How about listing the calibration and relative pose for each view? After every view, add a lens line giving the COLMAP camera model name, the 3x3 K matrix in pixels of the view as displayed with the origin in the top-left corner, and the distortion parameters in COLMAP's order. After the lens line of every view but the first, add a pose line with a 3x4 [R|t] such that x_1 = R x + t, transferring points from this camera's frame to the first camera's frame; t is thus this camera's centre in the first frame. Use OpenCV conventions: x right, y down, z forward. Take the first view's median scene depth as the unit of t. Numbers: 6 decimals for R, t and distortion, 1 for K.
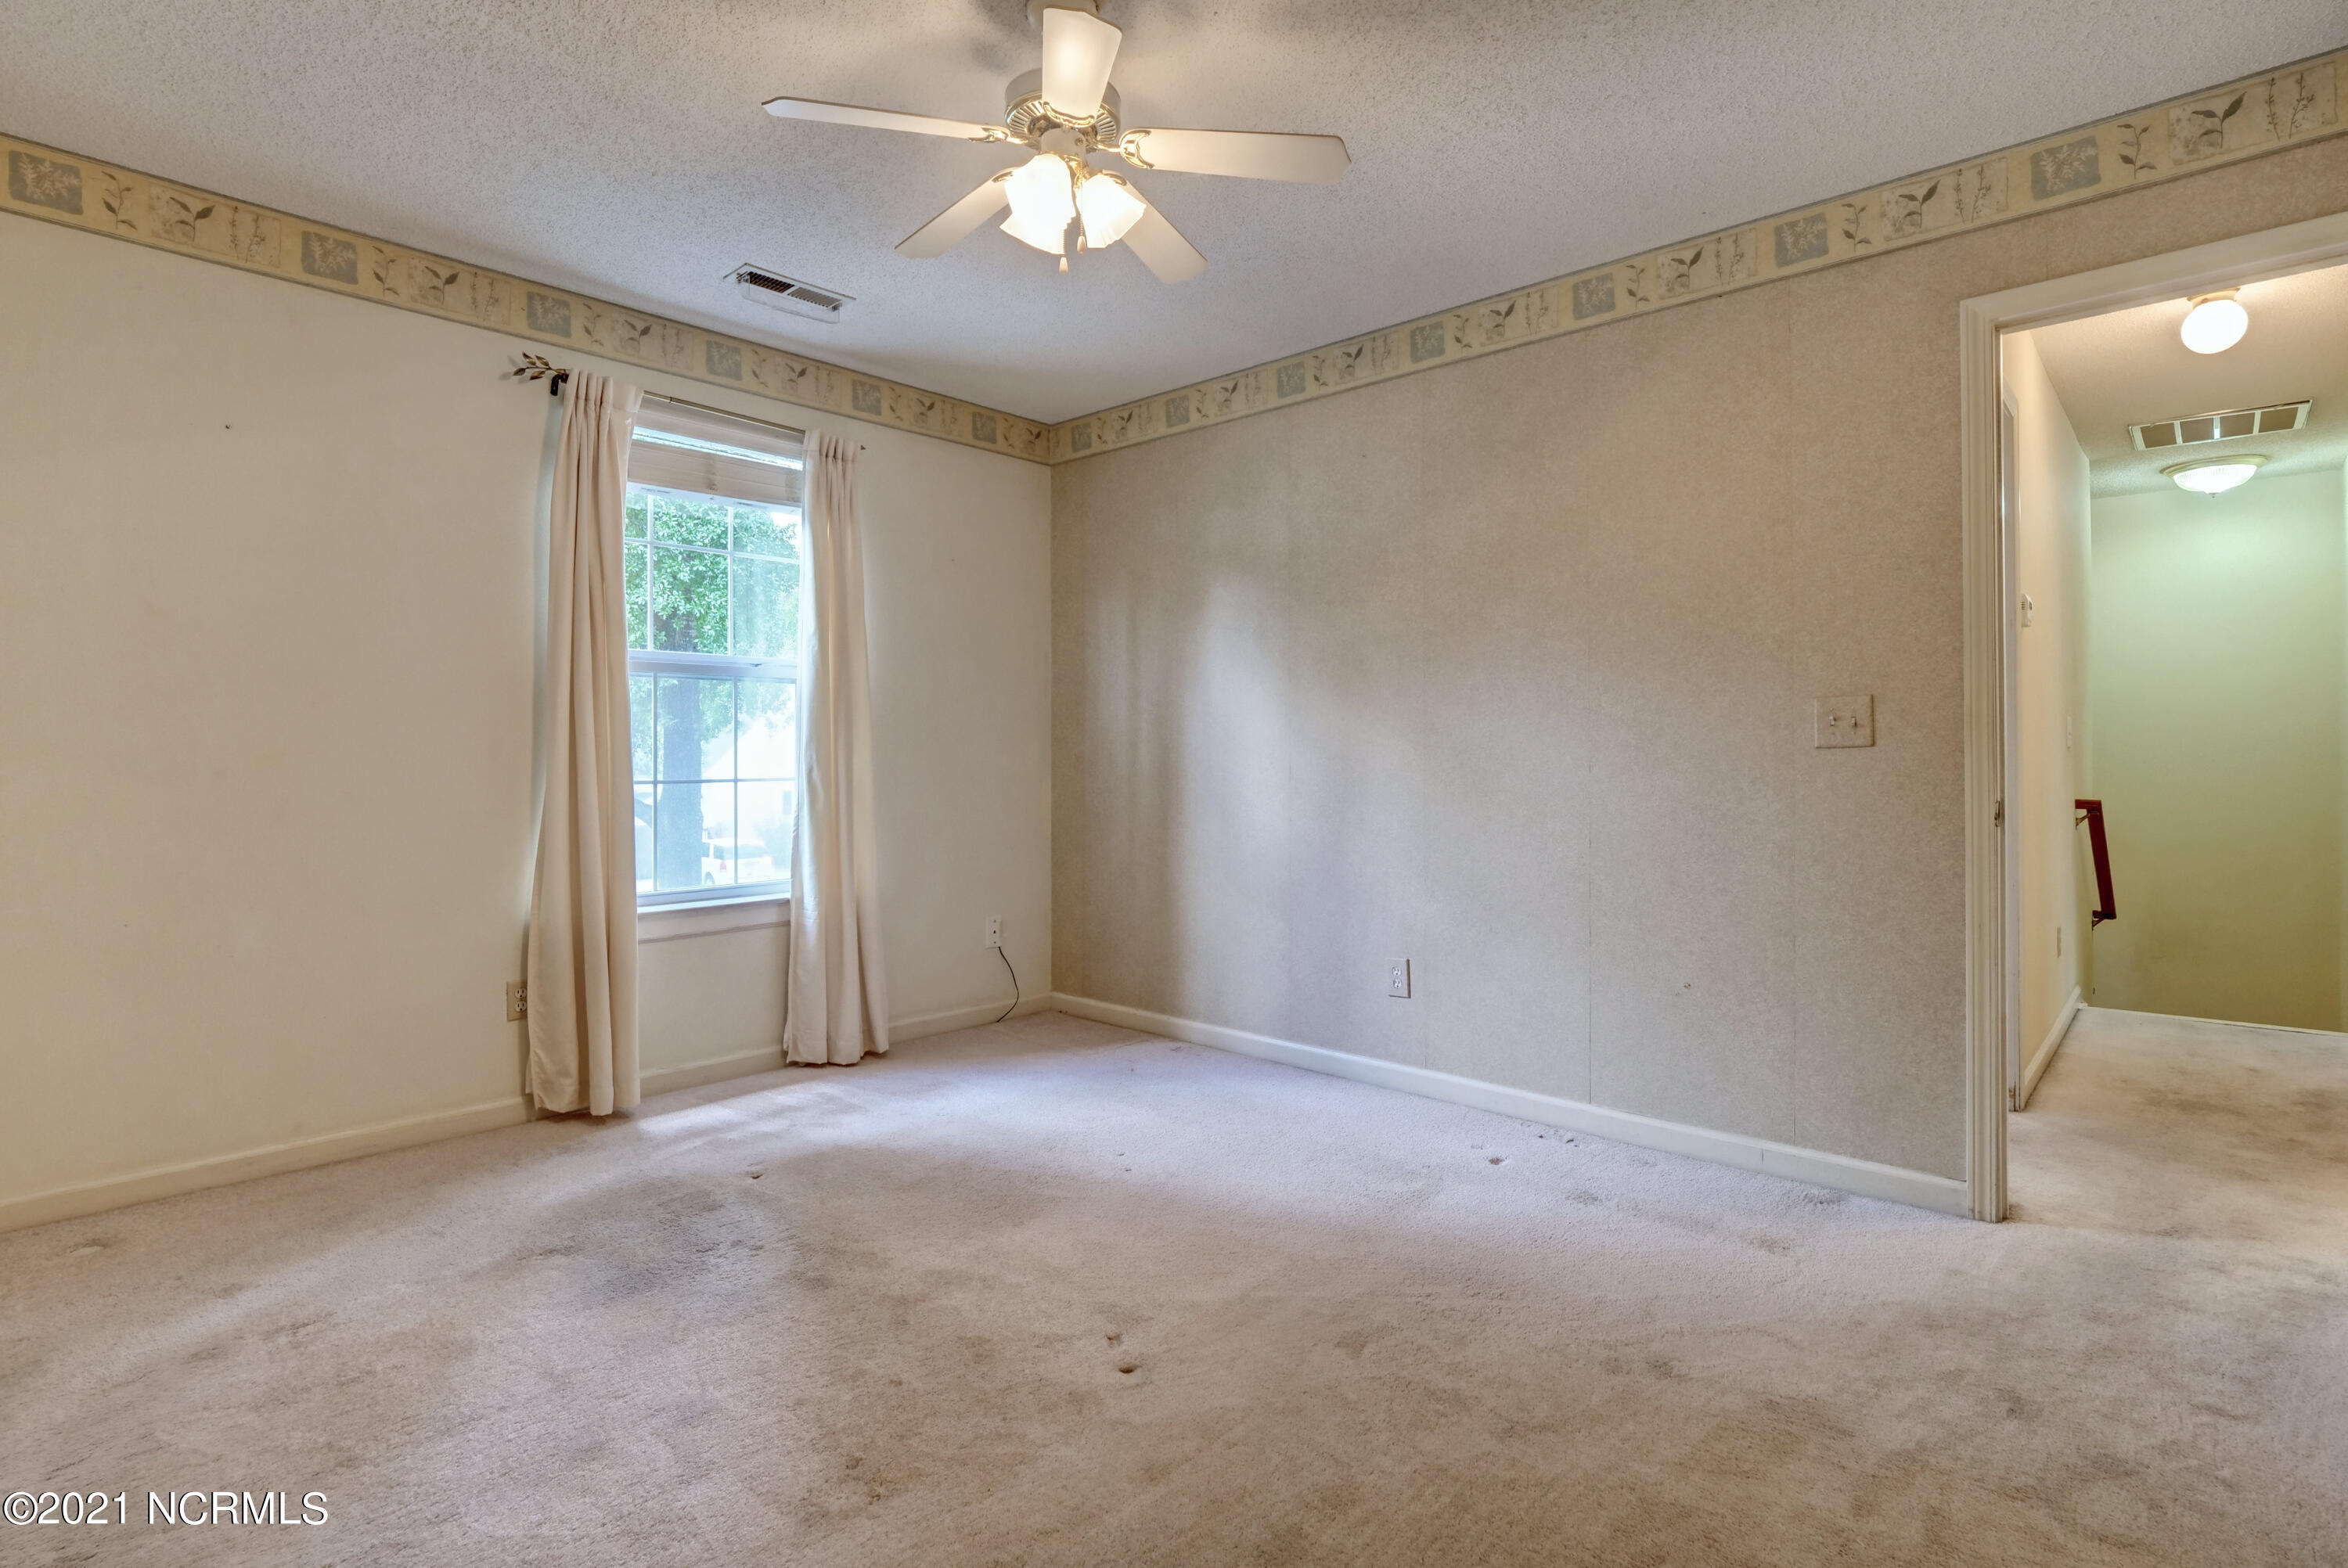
lens RADIAL K [[1126.0, 0, 1179.4], [0, 1126.0, 752.2], [0, 0, 1]] dist [-0.025380, 0.001142]
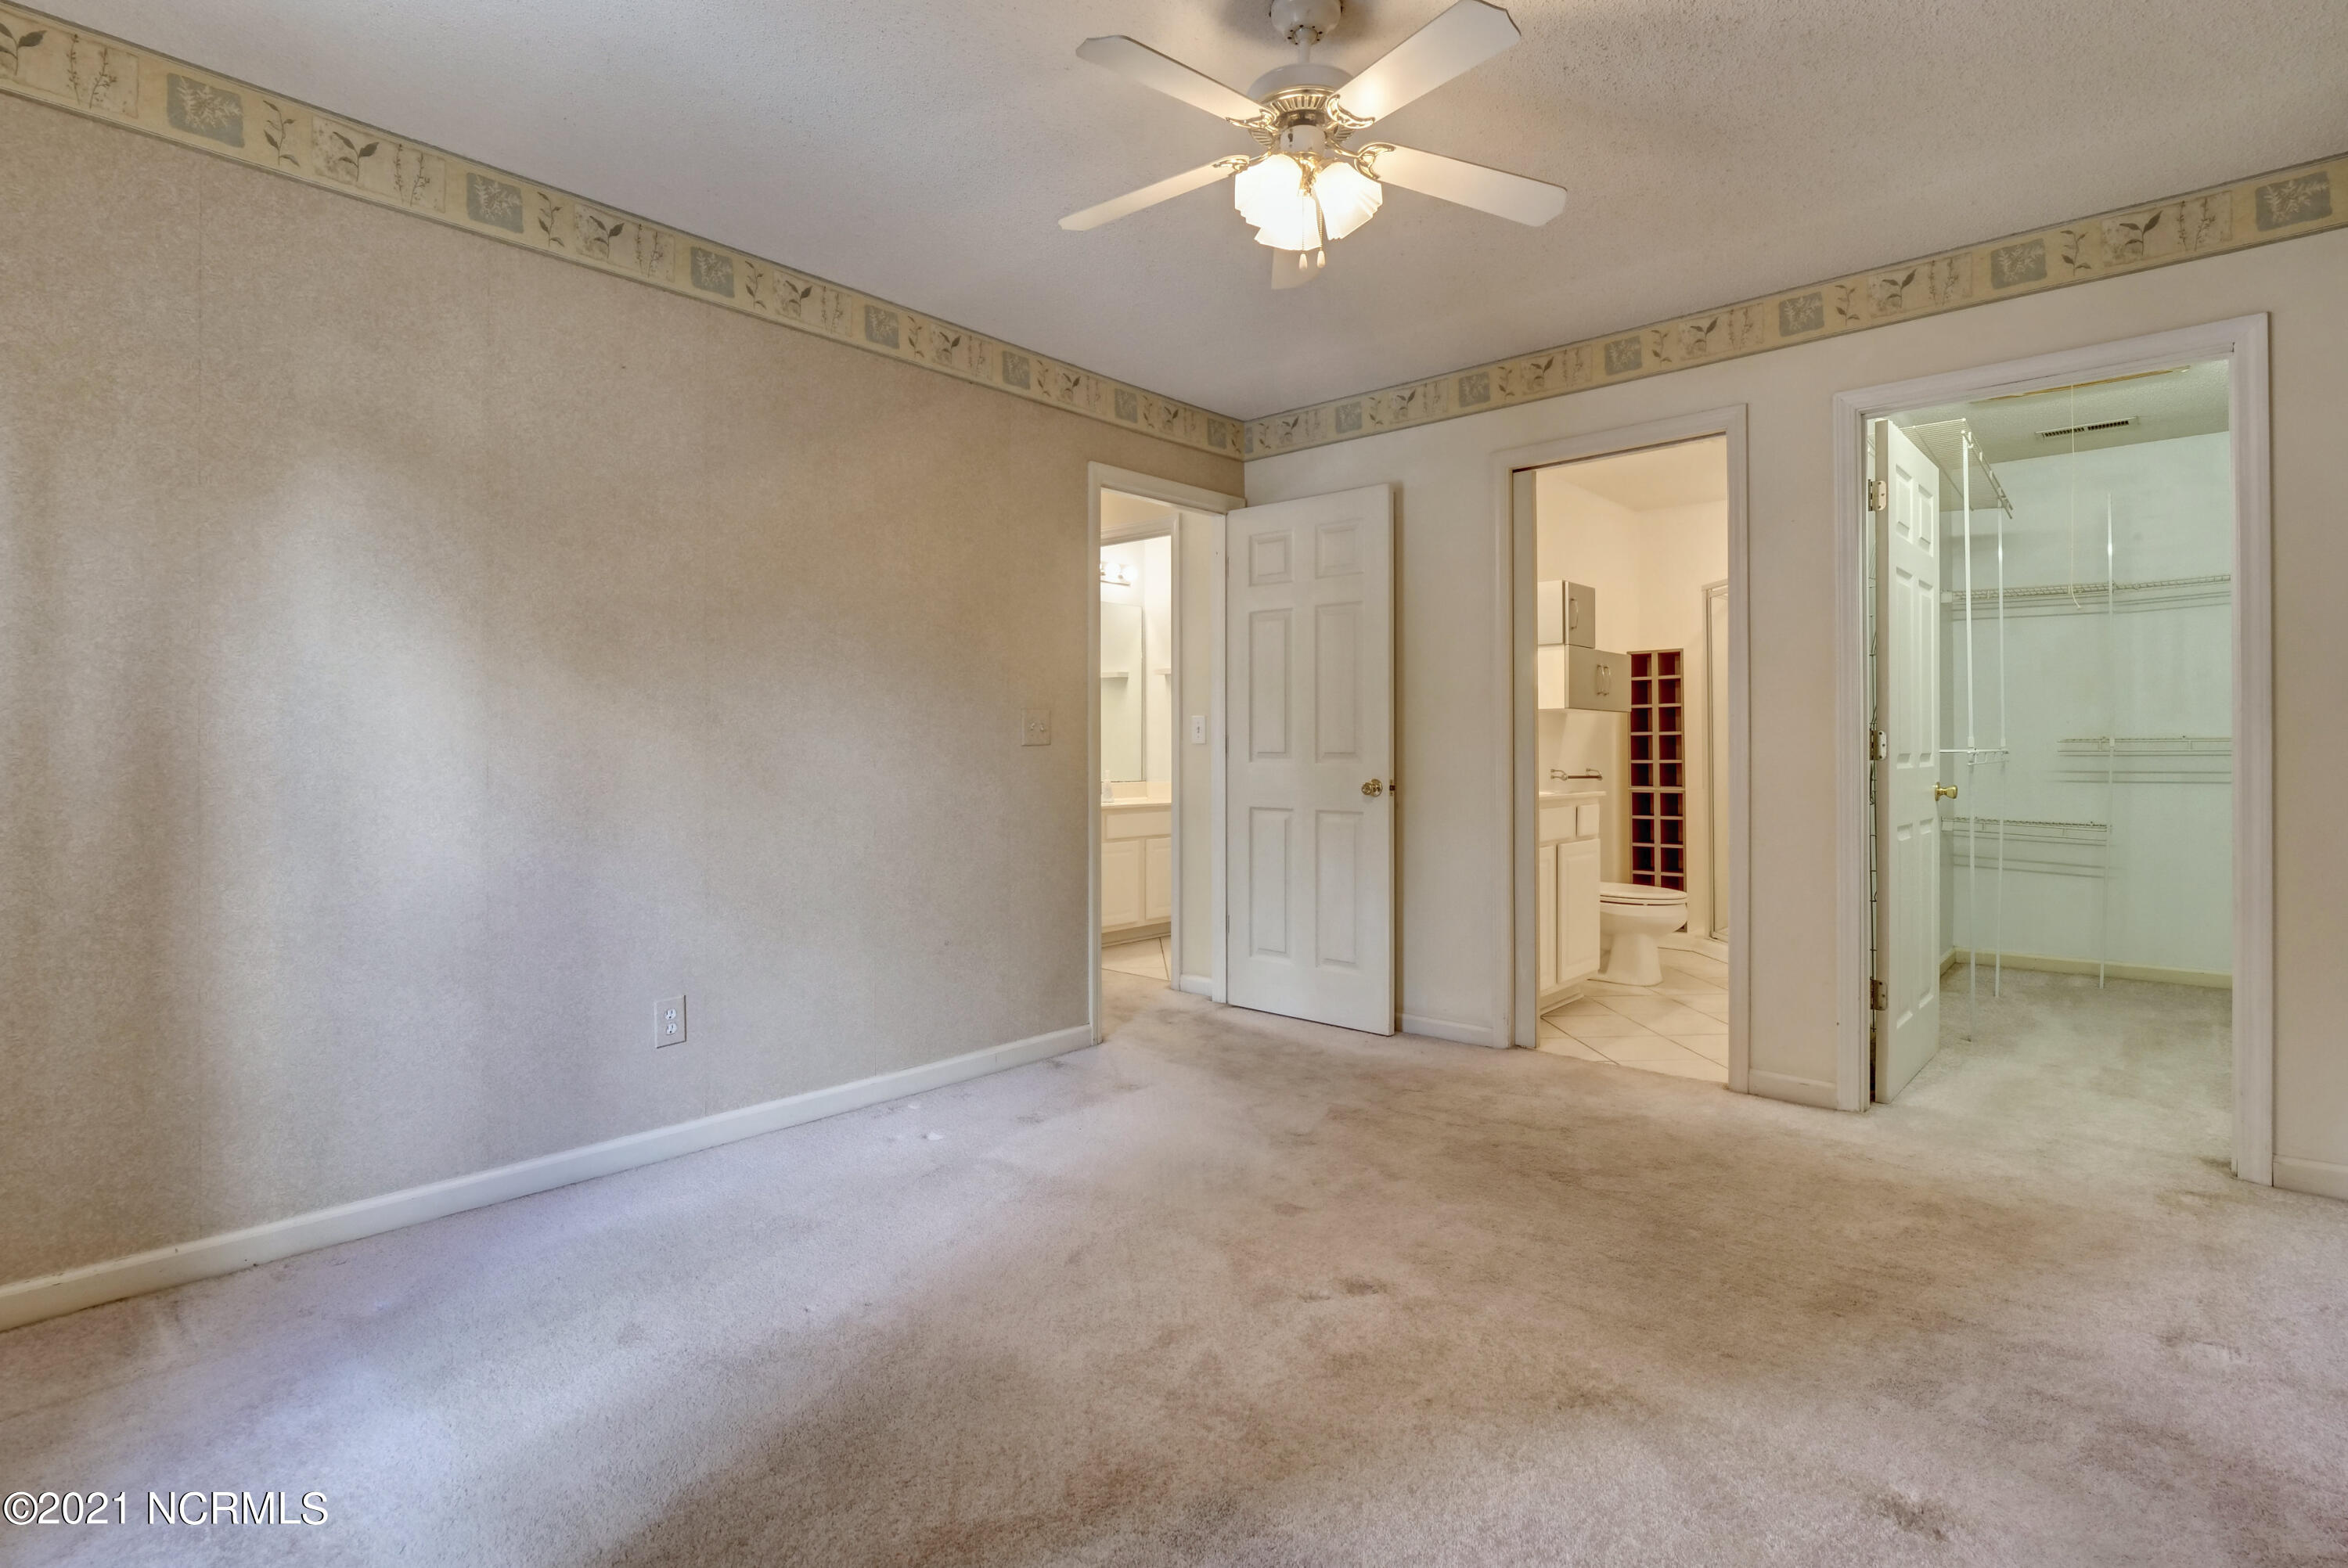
lens RADIAL K [[1126.0, 0, 1179.4], [0, 1126.0, 752.2], [0, 0, 1]] dist [-0.025380, 0.001142]
pose [[-0.011914, 0.001366, 0.999928, -0.663537], [-0.003834, 0.999992, -0.001412, 0.003709], [-0.999922, -0.003850, -0.011909, 0.671635]]
